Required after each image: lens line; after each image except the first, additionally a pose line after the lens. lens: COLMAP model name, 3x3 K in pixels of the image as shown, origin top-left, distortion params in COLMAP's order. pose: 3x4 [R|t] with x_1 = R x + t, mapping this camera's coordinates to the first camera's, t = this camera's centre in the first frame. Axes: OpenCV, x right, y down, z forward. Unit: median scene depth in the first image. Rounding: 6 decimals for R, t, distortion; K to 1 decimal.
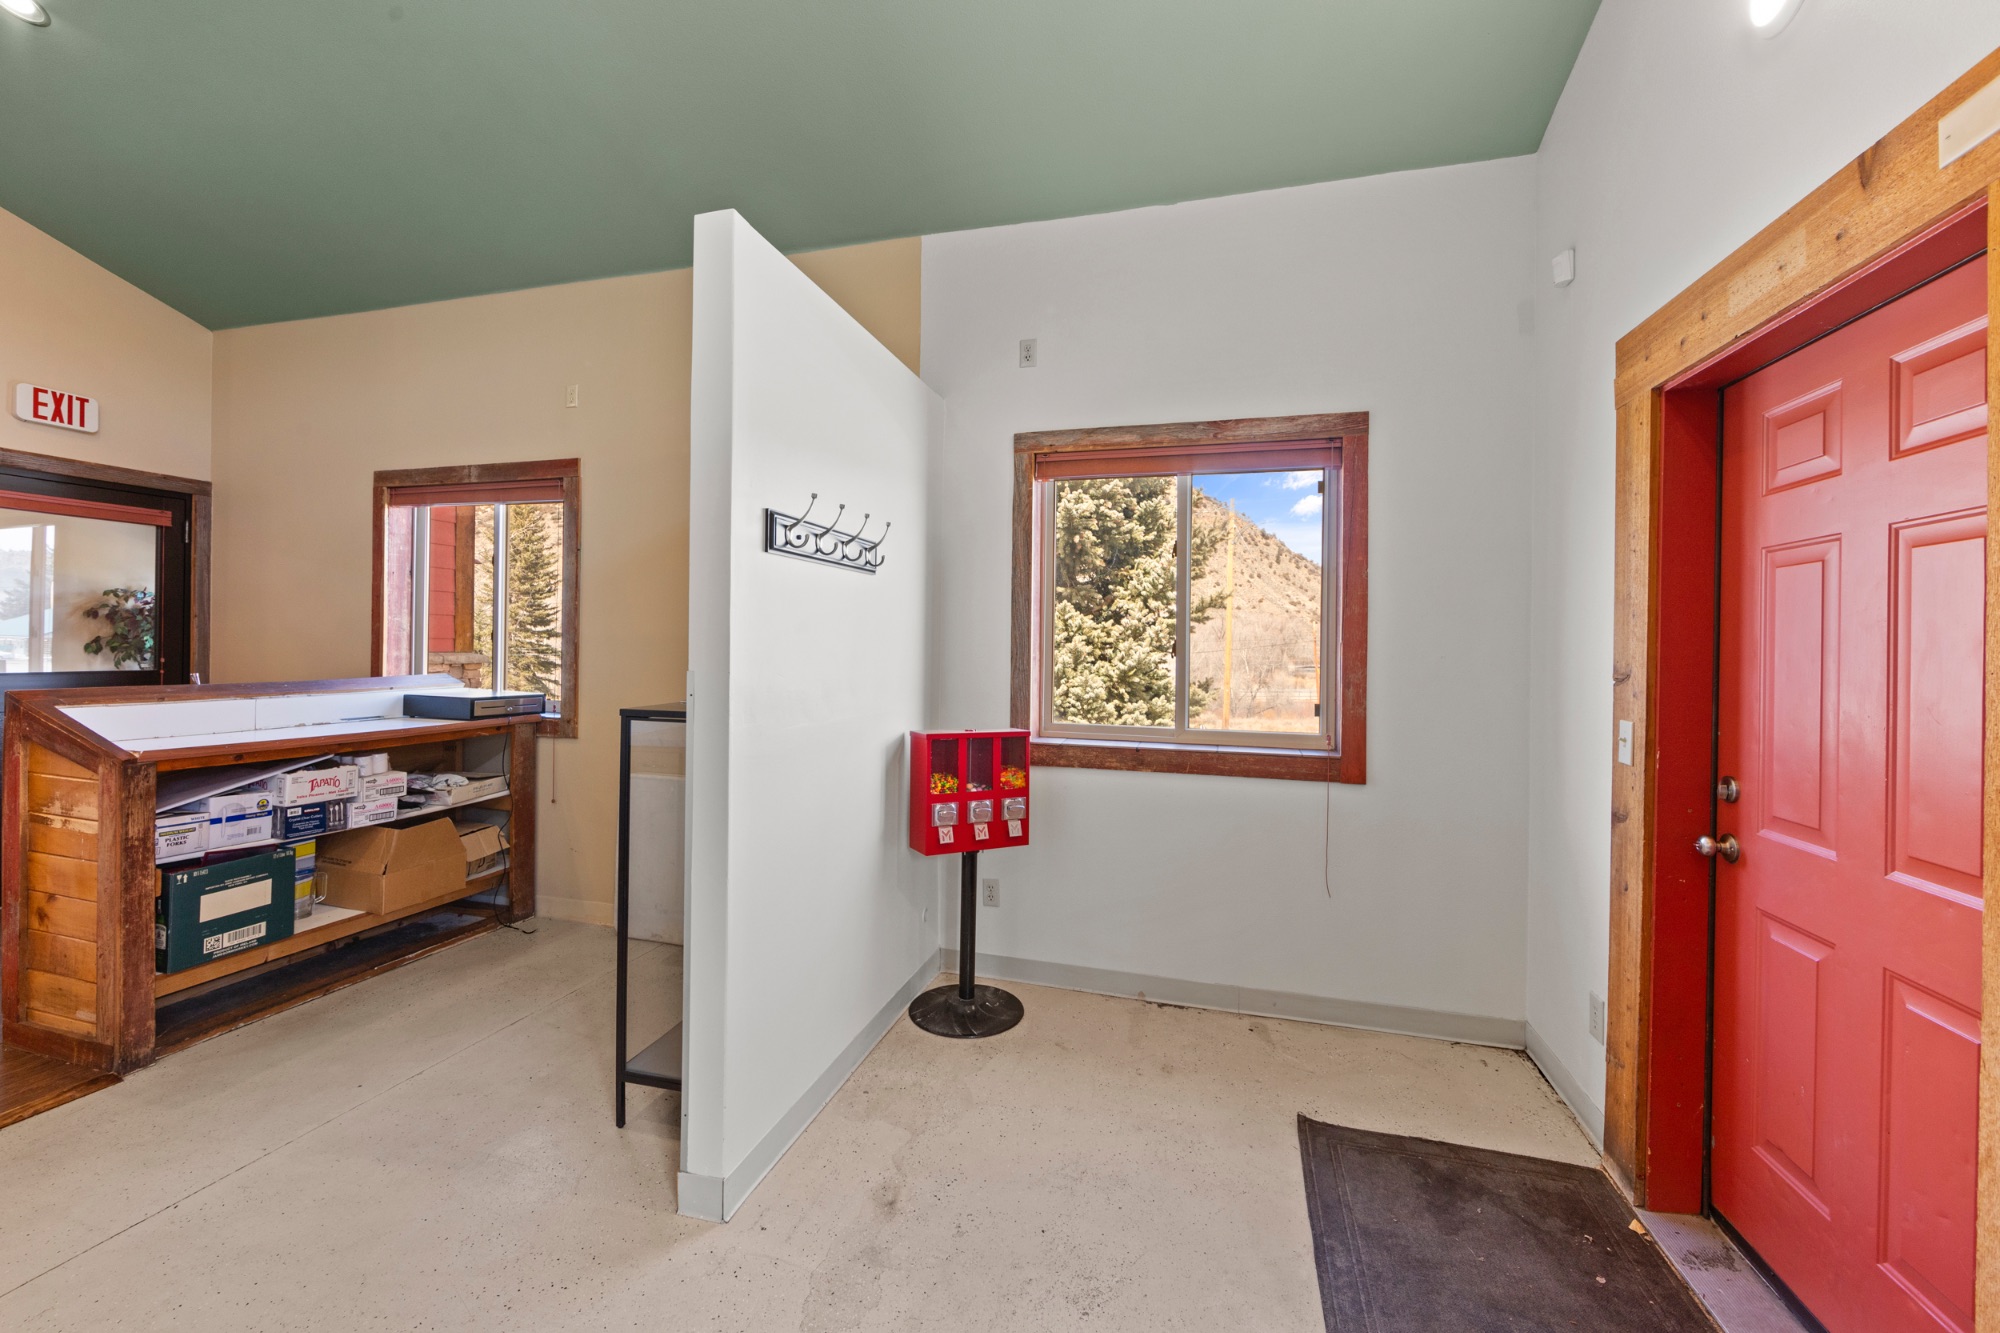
lens RADIAL K [[802.0, 0, 992.4], [0, 802.0, 648.6], [0, 0, 1]] dist [-0.000685, -0.000232]
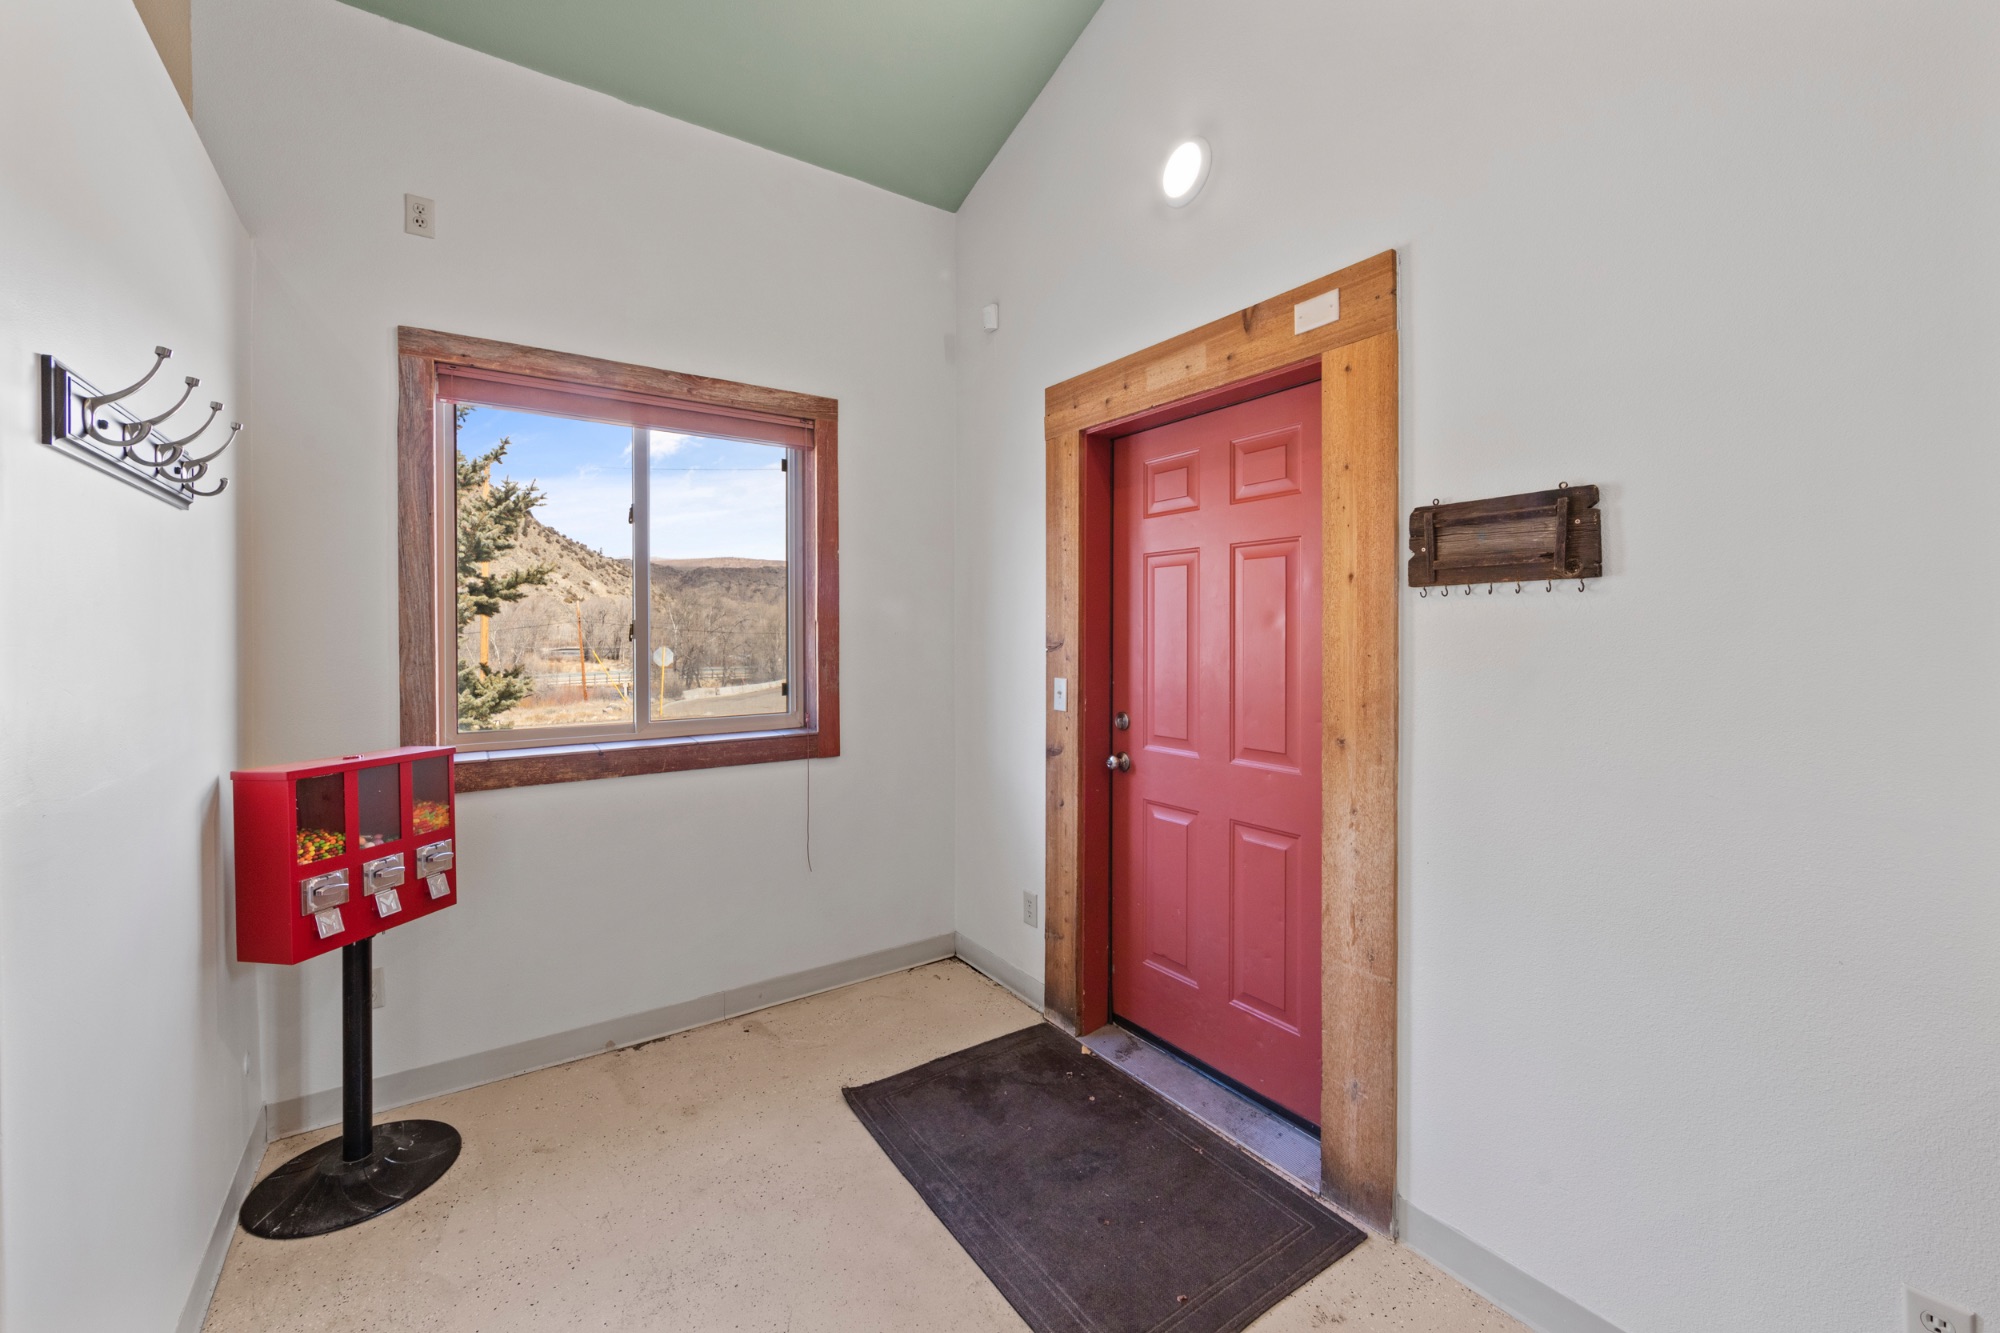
lens RADIAL K [[804.5, 0, 1004.7], [0, 804.5, 640.2], [0, 0, 1]] dist [0.000040, 0.000066]
pose [[0.629403, -0.025592, 0.776657, -0.271665], [0.014527, 0.999670, 0.021169, -0.002031], [-0.776943, -0.002041, 0.629567, 0.212828]]
